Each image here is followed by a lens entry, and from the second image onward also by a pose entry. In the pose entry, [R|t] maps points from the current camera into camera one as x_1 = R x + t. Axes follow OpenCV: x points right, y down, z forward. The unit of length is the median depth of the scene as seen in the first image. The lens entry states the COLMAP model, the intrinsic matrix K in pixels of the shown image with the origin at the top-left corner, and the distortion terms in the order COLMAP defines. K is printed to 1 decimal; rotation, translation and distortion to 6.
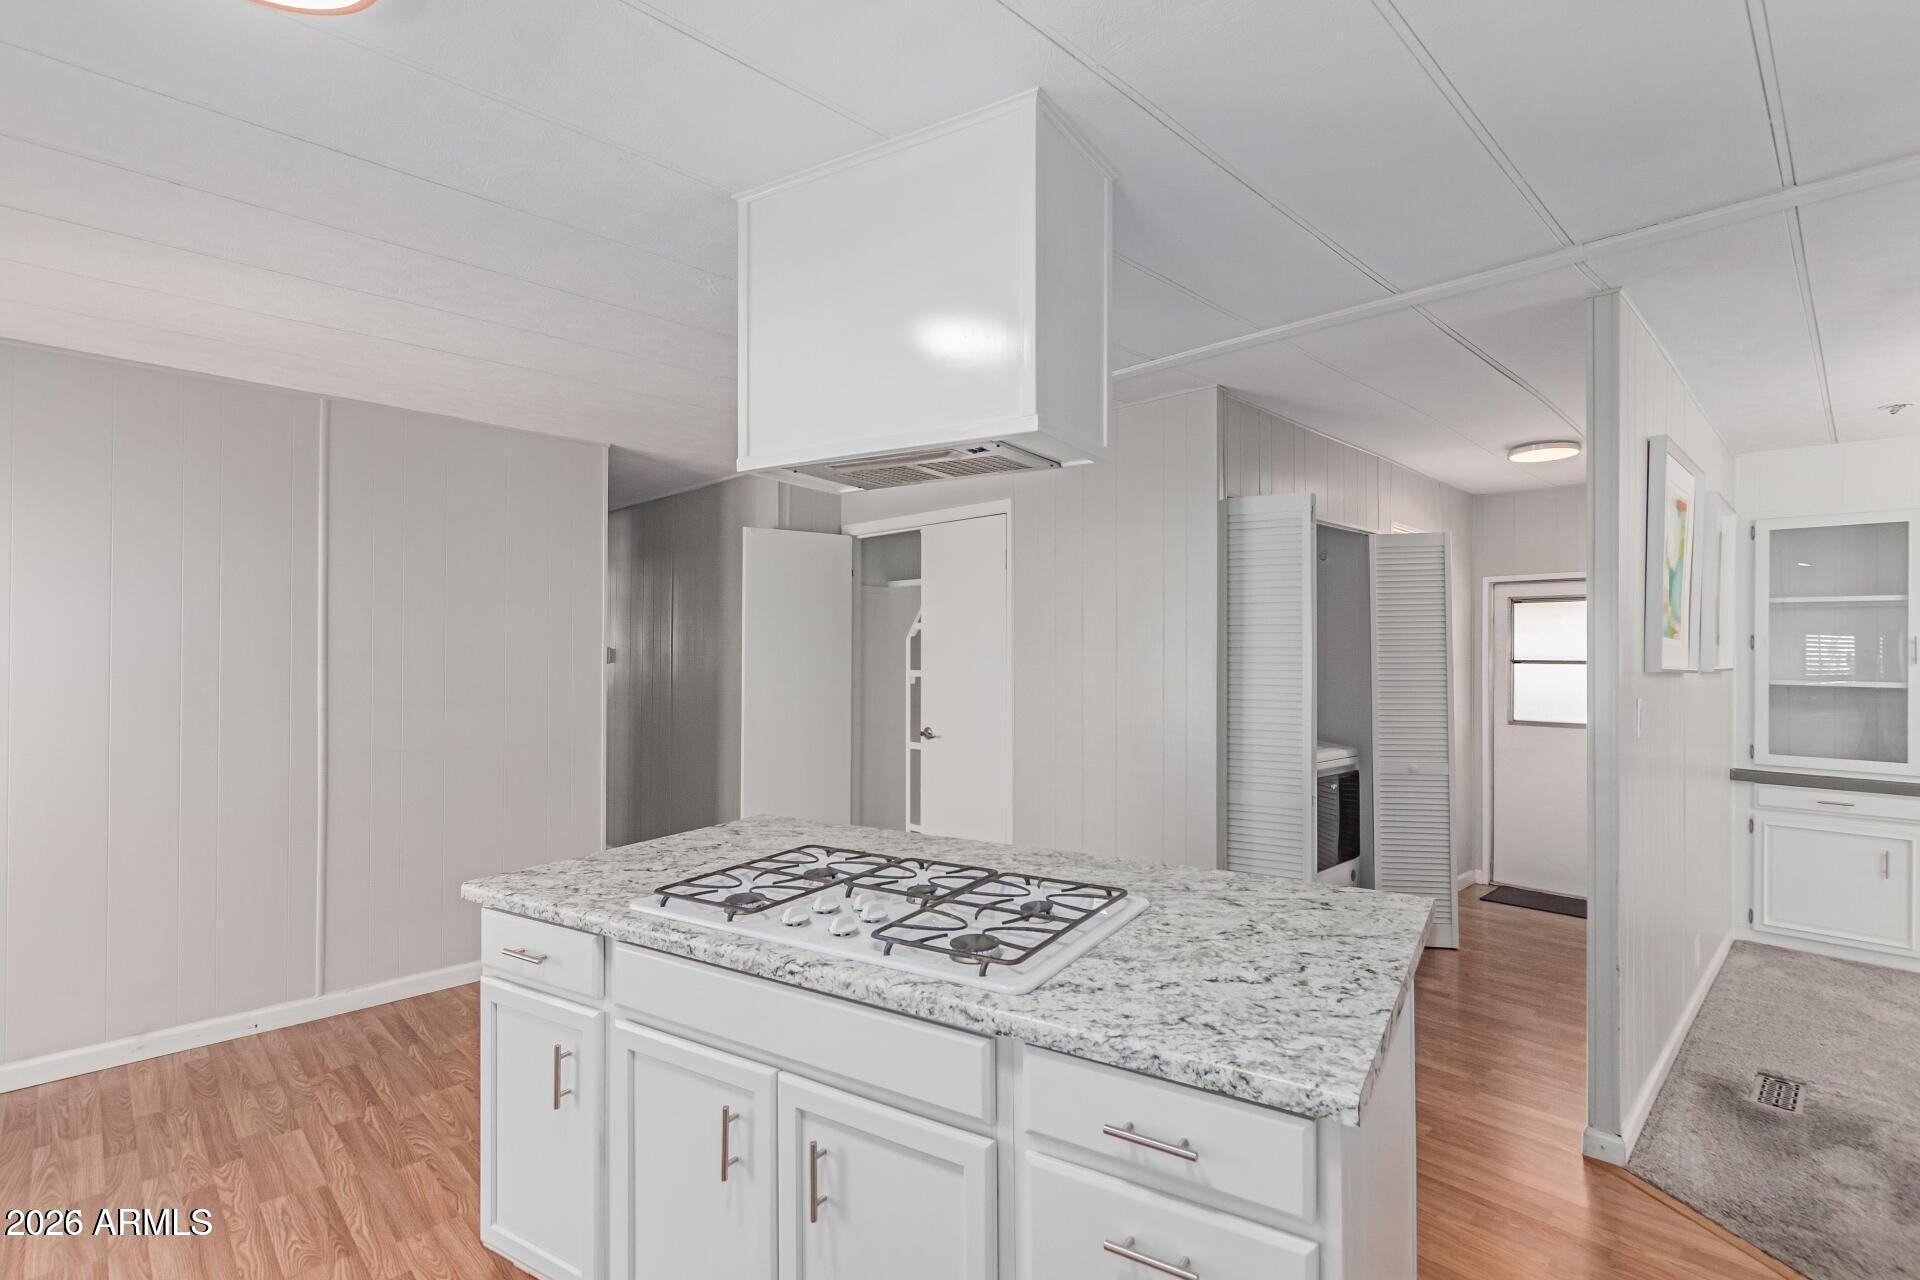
lens RADIAL K [[895.7, 0, 988.1], [0, 895.7, 641.3], [0, 0, 1]] dist [-0.002041, -0.000794]
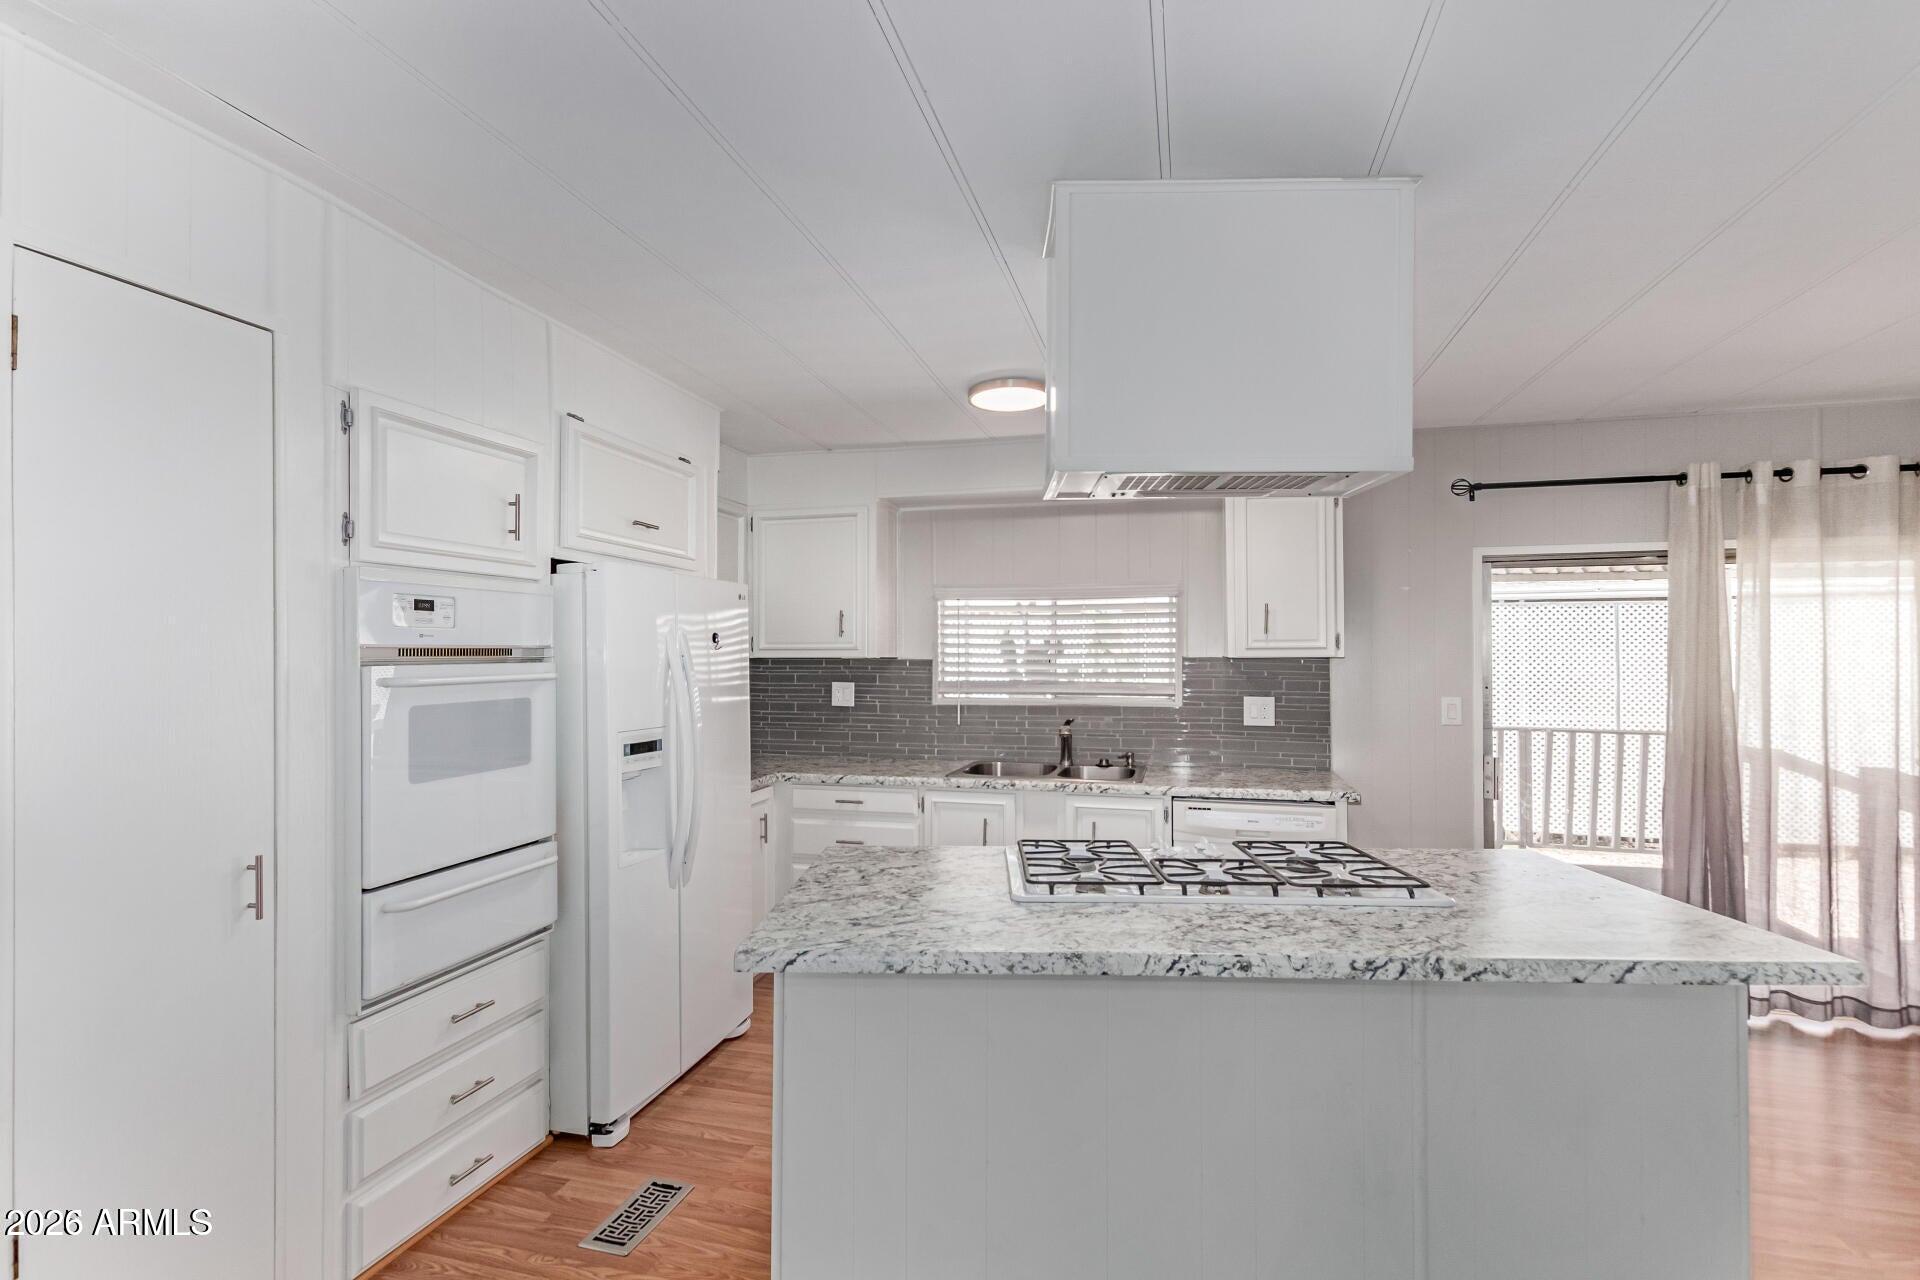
lens RADIAL K [[881.7, 0, 966.4], [0, 881.7, 641.4], [0, 0, 1]] dist [0.002104, 0.000039]
pose [[-0.860630, -0.001611, -0.509229, 0.828739], [0.007684, 0.999840, -0.016149, 0.011795], [0.509174, -0.017811, -0.860480, 2.058562]]
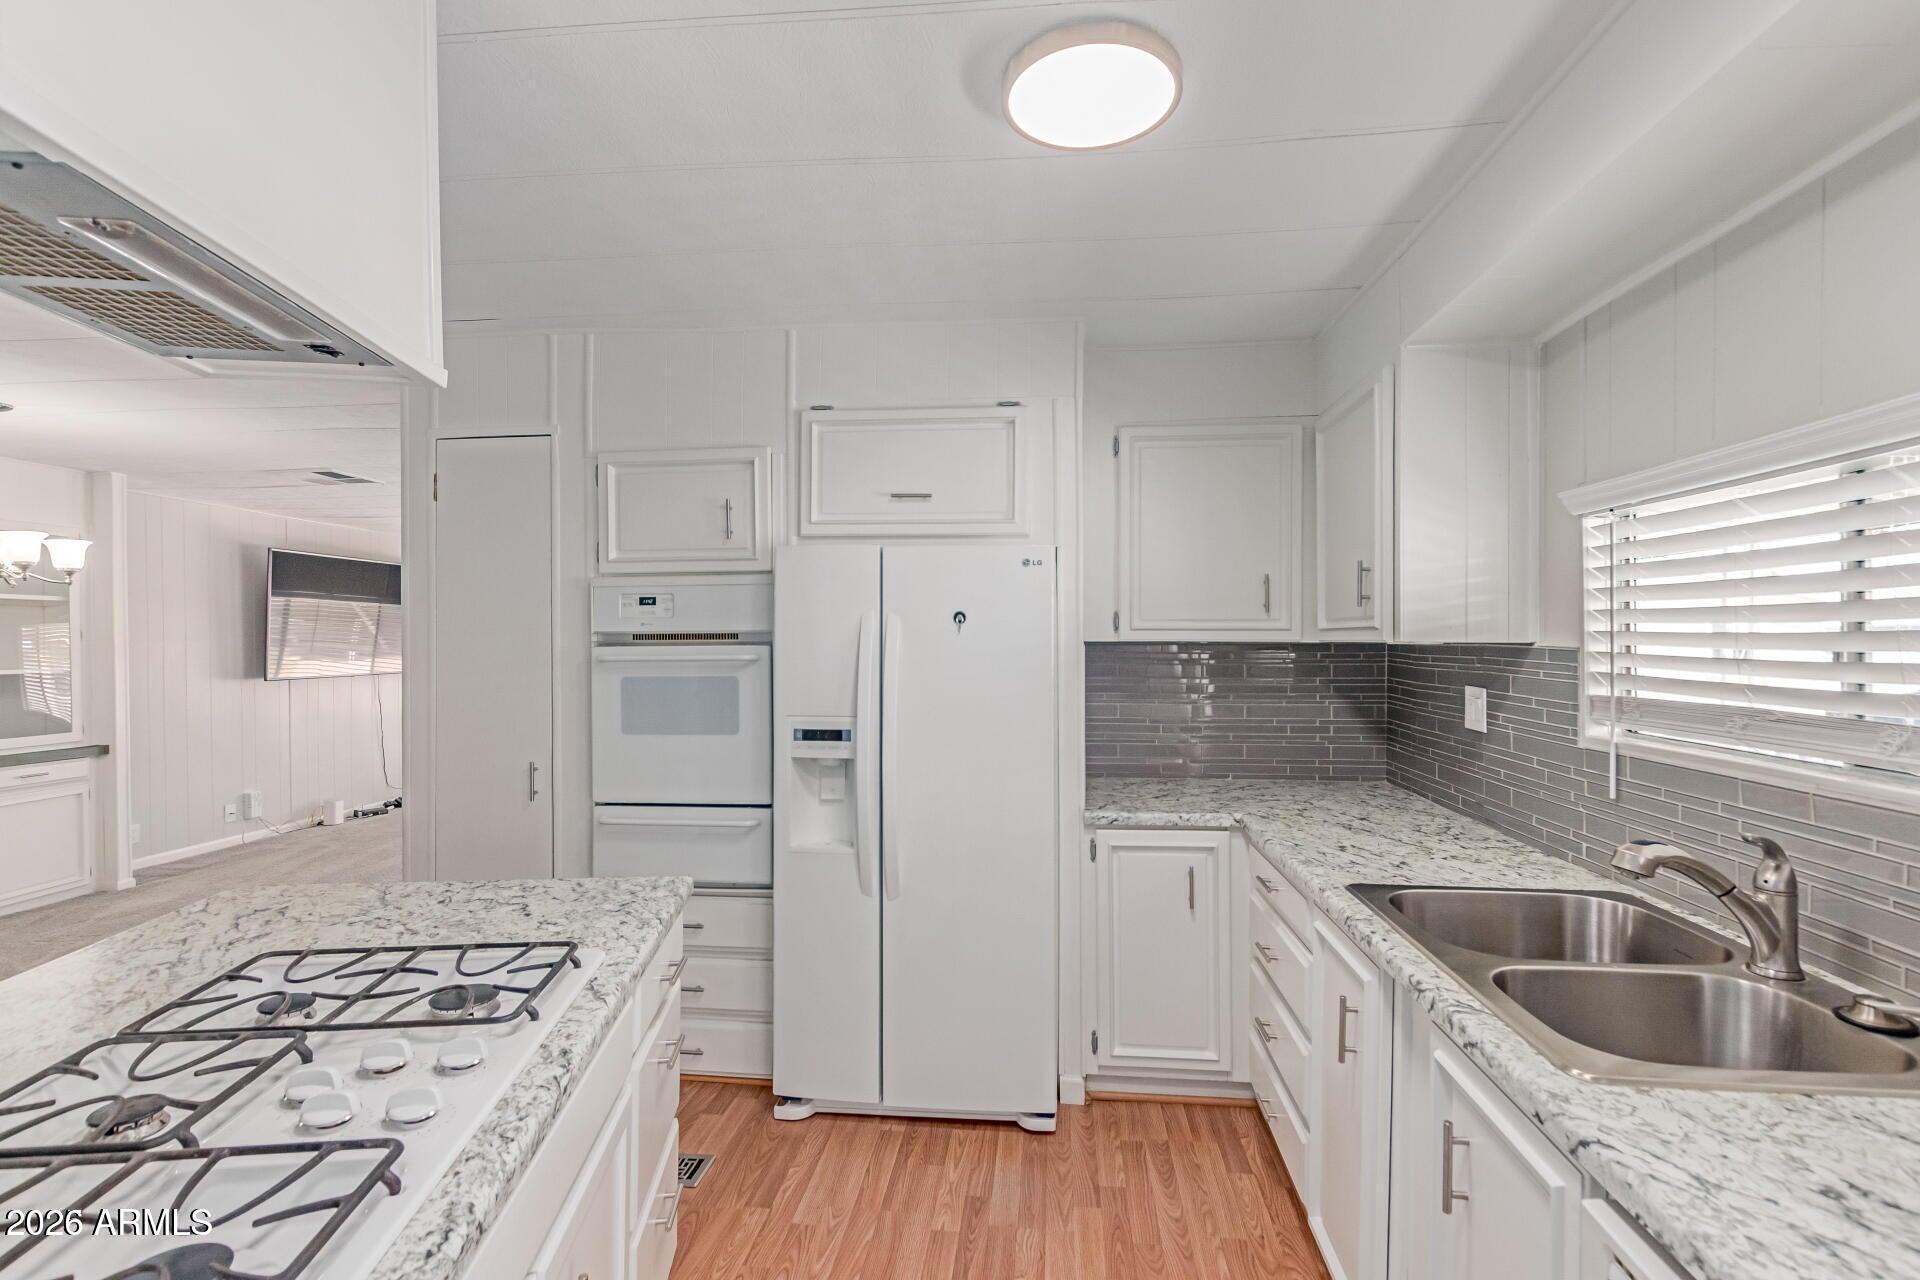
lens RADIAL K [[874.9, 0, 963.3], [0, 874.9, 648.4], [0, 0, 1]] dist [0.000427, -0.000480]
pose [[-0.632227, -0.001155, 0.774782, -0.883517], [0.002137, 0.999992, 0.003235, 0.018954], [-0.774780, 0.003701, -0.632220, 1.114853]]
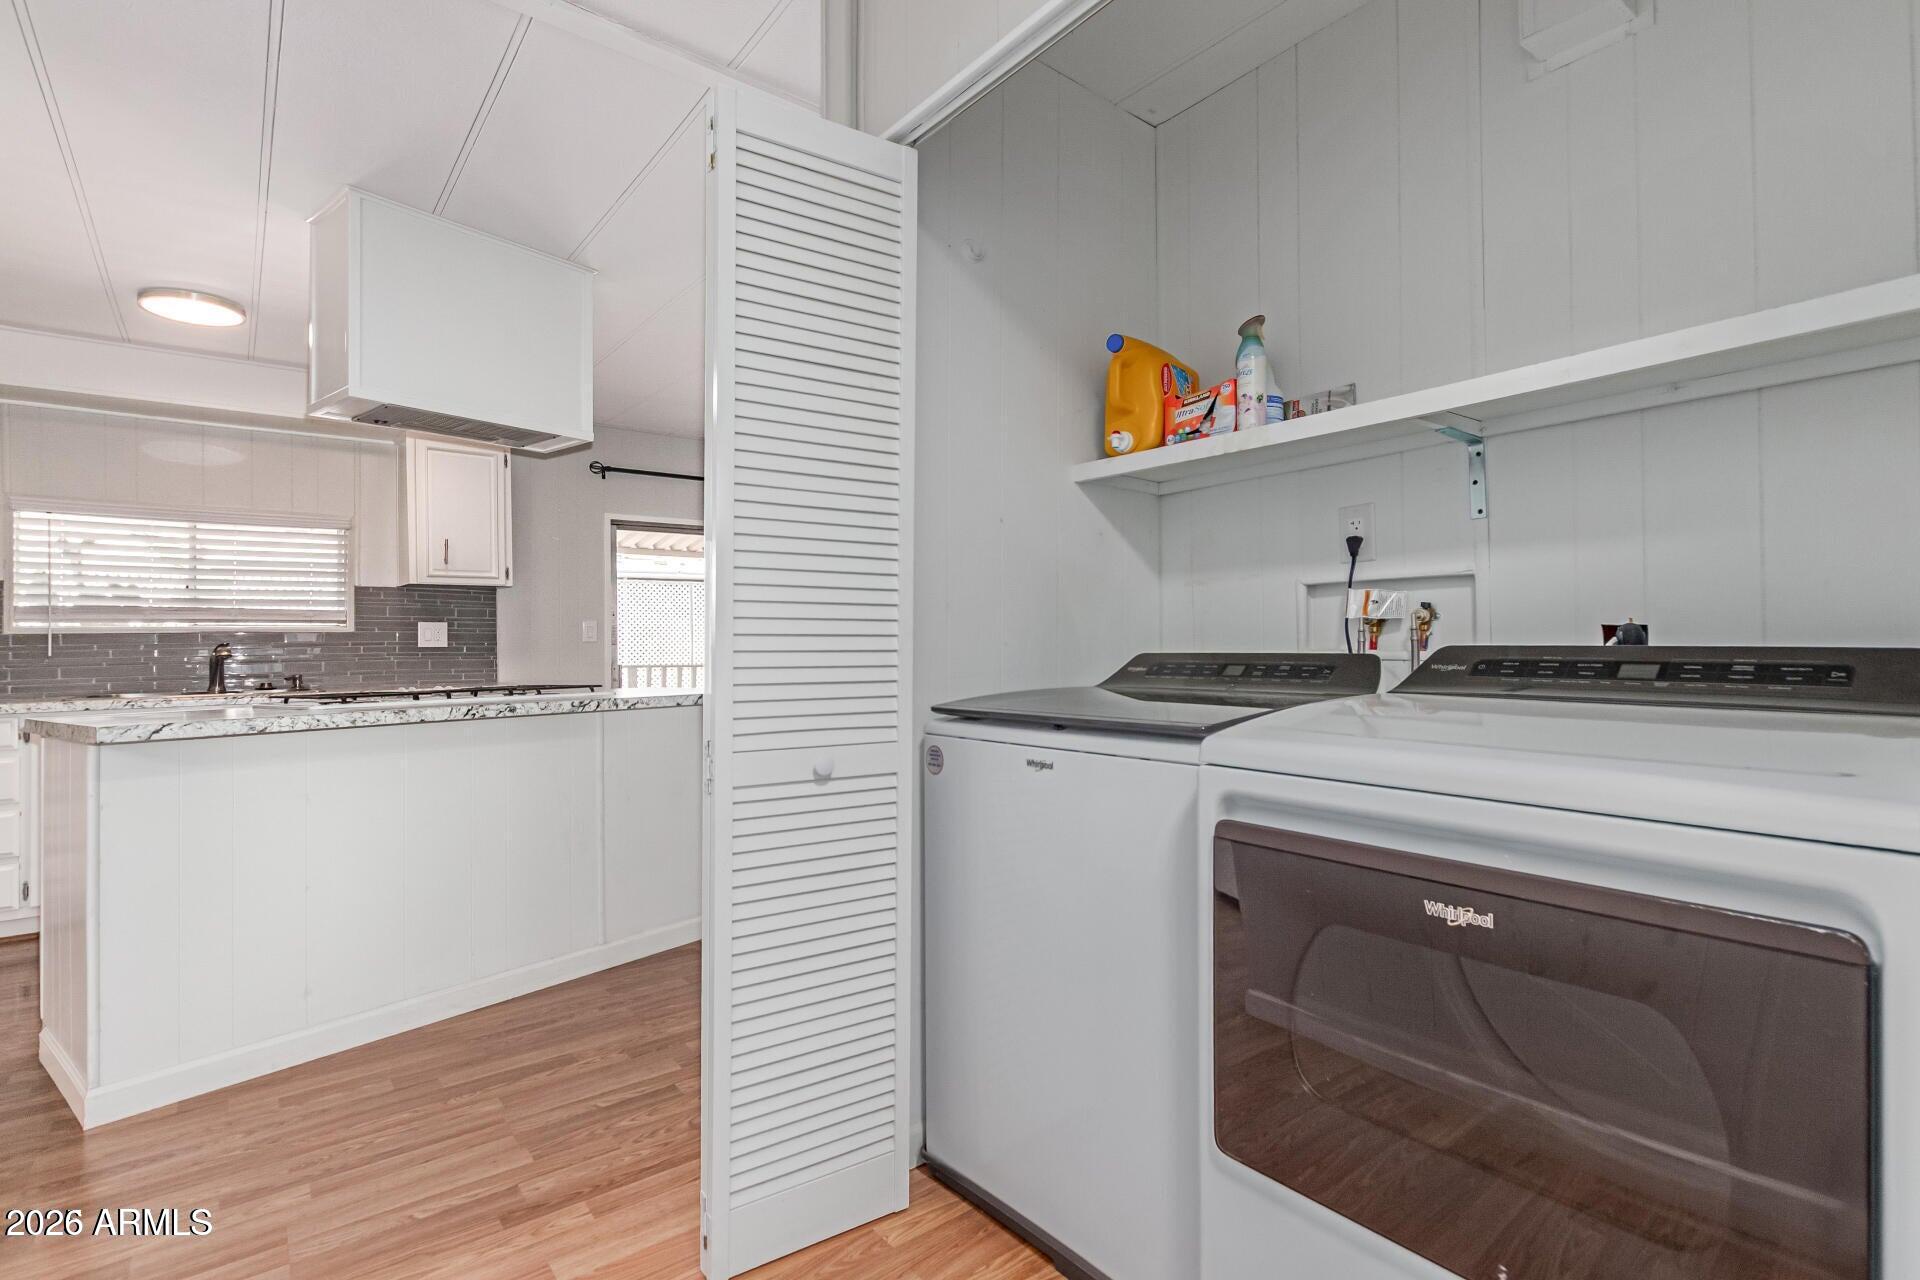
lens RADIAL K [[895.7, 0, 988.1], [0, 895.7, 641.3], [0, 0, 1]] dist [-0.002041, -0.000794]
pose [[-0.080620, 0.002588, -0.996742, 1.630767], [0.019368, 0.999812, 0.001030, 0.229524], [0.996557, -0.019222, -0.080655, 2.386492]]
